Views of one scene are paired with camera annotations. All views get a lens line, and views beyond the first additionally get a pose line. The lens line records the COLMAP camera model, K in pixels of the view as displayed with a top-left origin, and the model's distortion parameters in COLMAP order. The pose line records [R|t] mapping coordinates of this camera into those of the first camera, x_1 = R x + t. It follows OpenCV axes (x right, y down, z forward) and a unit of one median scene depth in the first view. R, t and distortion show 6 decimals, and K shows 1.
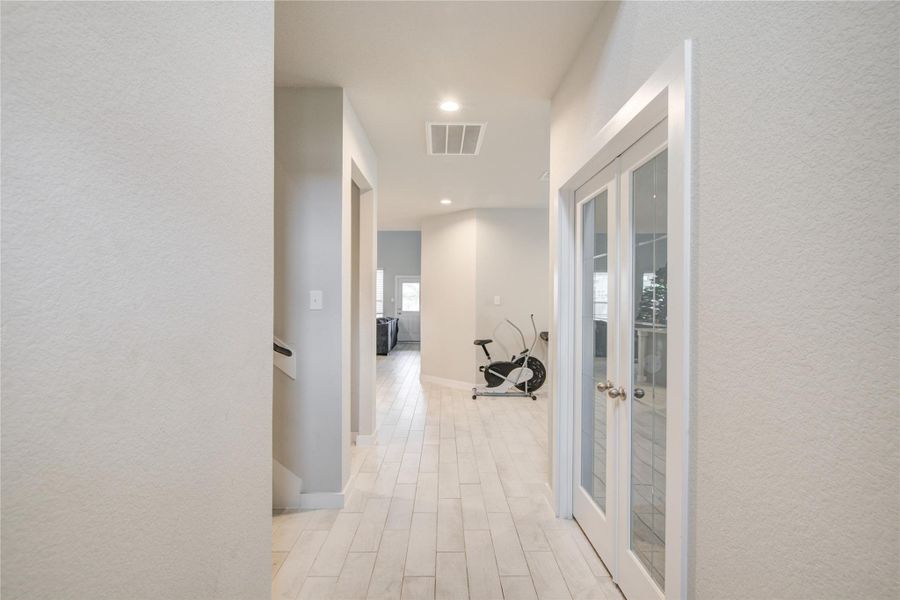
lens RADIAL K [[410.2, 0, 450.0], [0, 410.2, 300.0], [0, 0, 1]] dist [-0.002274, -0.000668]
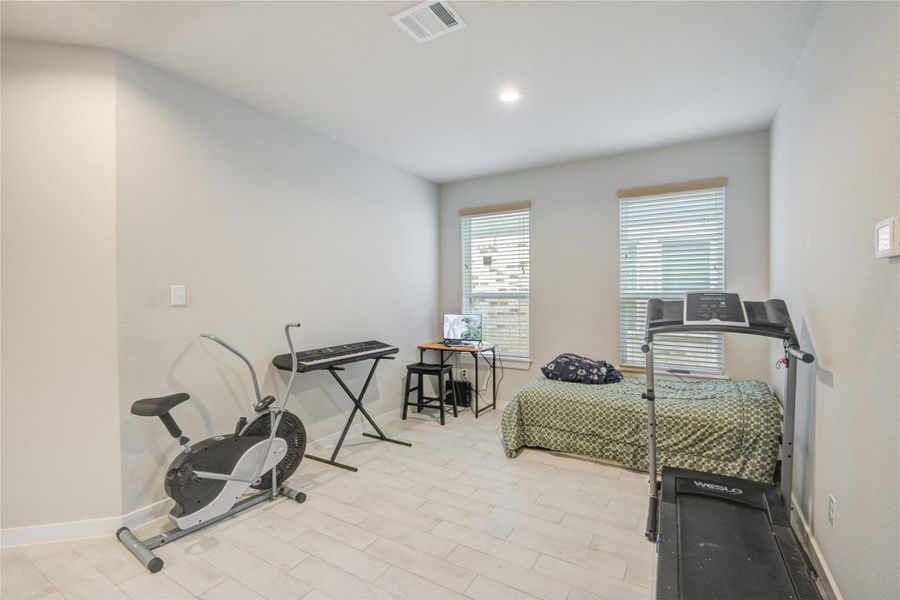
lens RADIAL K [[410.2, 0, 450.0], [0, 410.2, 300.0], [0, 0, 1]] dist [-0.002274, -0.000668]
pose [[0.537091, -0.016294, 0.843367, -0.097829], [0.005613, 0.999860, 0.015743, 0.001393], [-0.843506, -0.003722, 0.537107, 0.574796]]
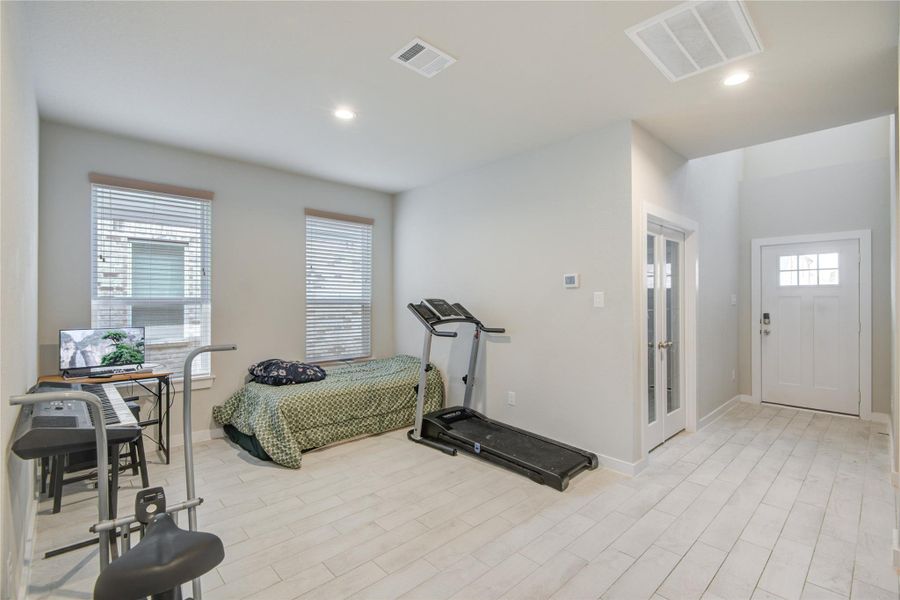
lens RADIAL K [[410.2, 0, 450.0], [0, 410.2, 300.0], [0, 0, 1]] dist [-0.002274, -0.000668]
pose [[-0.674336, -0.004620, 0.738410, -0.120557], [-0.004114, 0.999988, 0.002499, 0.000987], [-0.738413, -0.001353, -0.674347, 1.038388]]
